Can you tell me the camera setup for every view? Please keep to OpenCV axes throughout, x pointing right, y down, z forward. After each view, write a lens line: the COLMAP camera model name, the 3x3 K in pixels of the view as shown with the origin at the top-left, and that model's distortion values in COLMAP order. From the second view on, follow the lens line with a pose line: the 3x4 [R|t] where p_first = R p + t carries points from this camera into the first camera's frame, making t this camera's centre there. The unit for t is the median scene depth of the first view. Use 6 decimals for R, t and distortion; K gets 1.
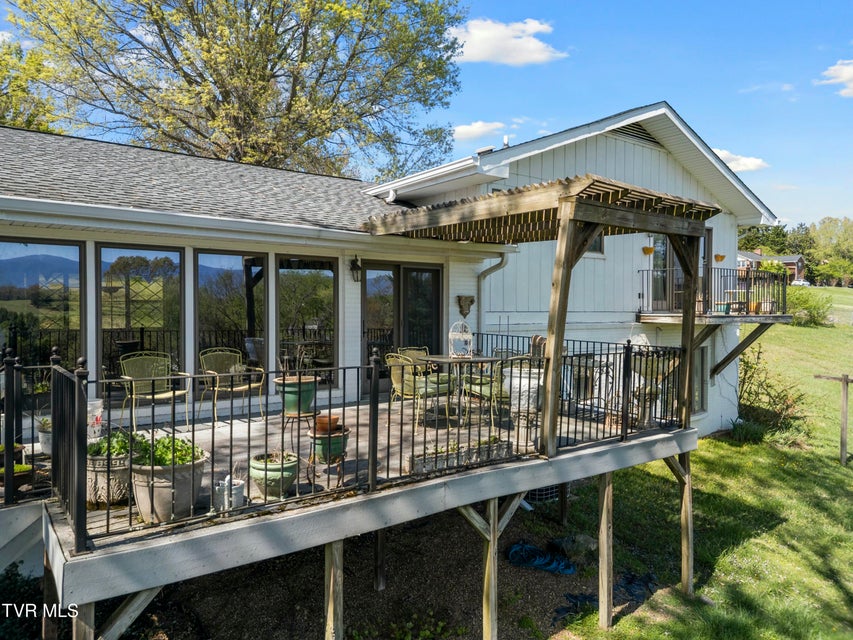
lens RADIAL K [[591.9, 0, 426.5], [0, 591.9, 320.0], [0, 0, 1]] dist [0.003728, -0.000738]
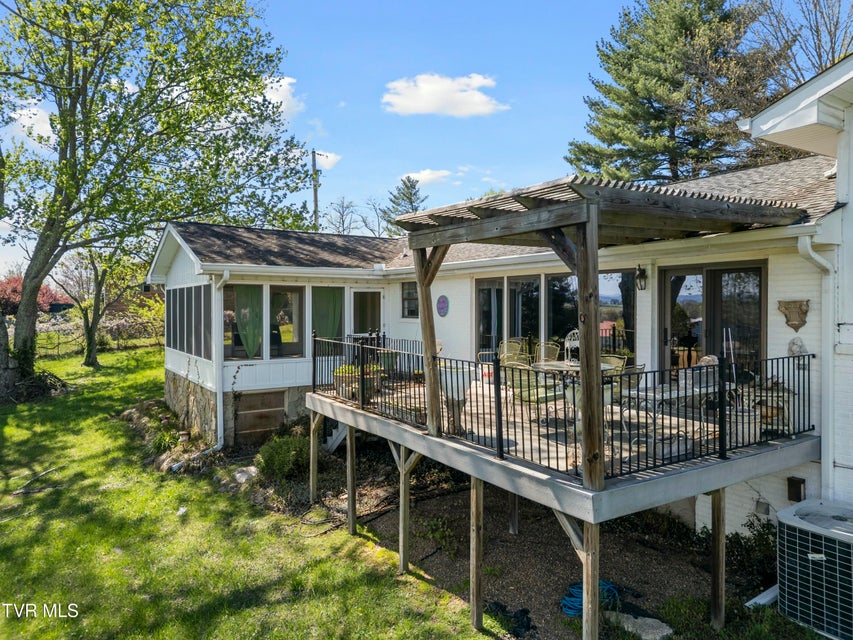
lens RADIAL K [[591.9, 0, 426.5], [0, 591.9, 320.0], [0, 0, 1]] dist [0.003728, -0.000738]
pose [[-0.086558, 0.014488, -0.996141, 1.211257], [-0.018488, 0.999699, 0.016146, -0.028185], [0.996075, 0.019814, -0.086264, 0.905380]]
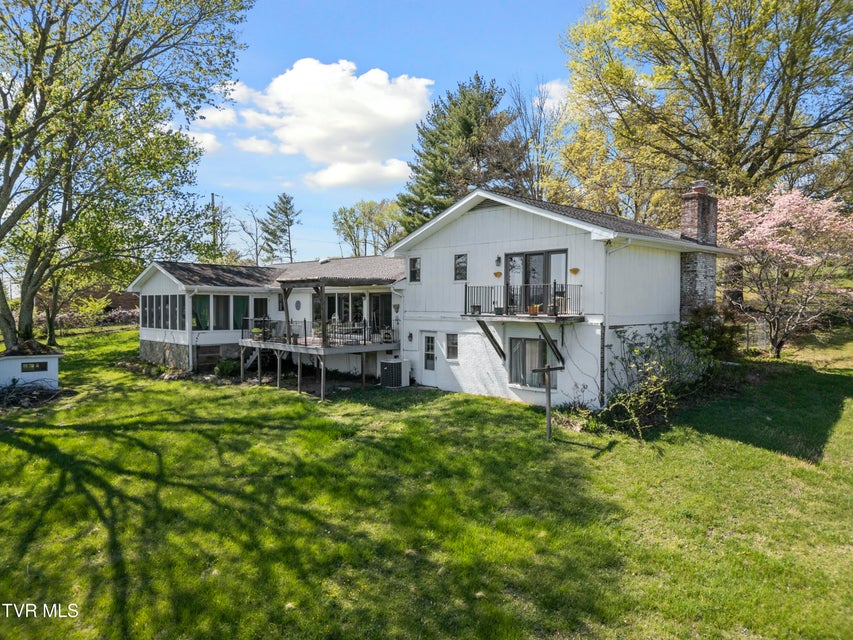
lens RADIAL K [[591.9, 0, 426.5], [0, 591.9, 320.0], [0, 0, 1]] dist [0.003728, -0.000738]
pose [[0.116188, 0.017304, -0.993076, 3.696841], [-0.021551, 0.999657, 0.014897, -0.021398], [0.992993, 0.019671, 0.116522, 1.229752]]
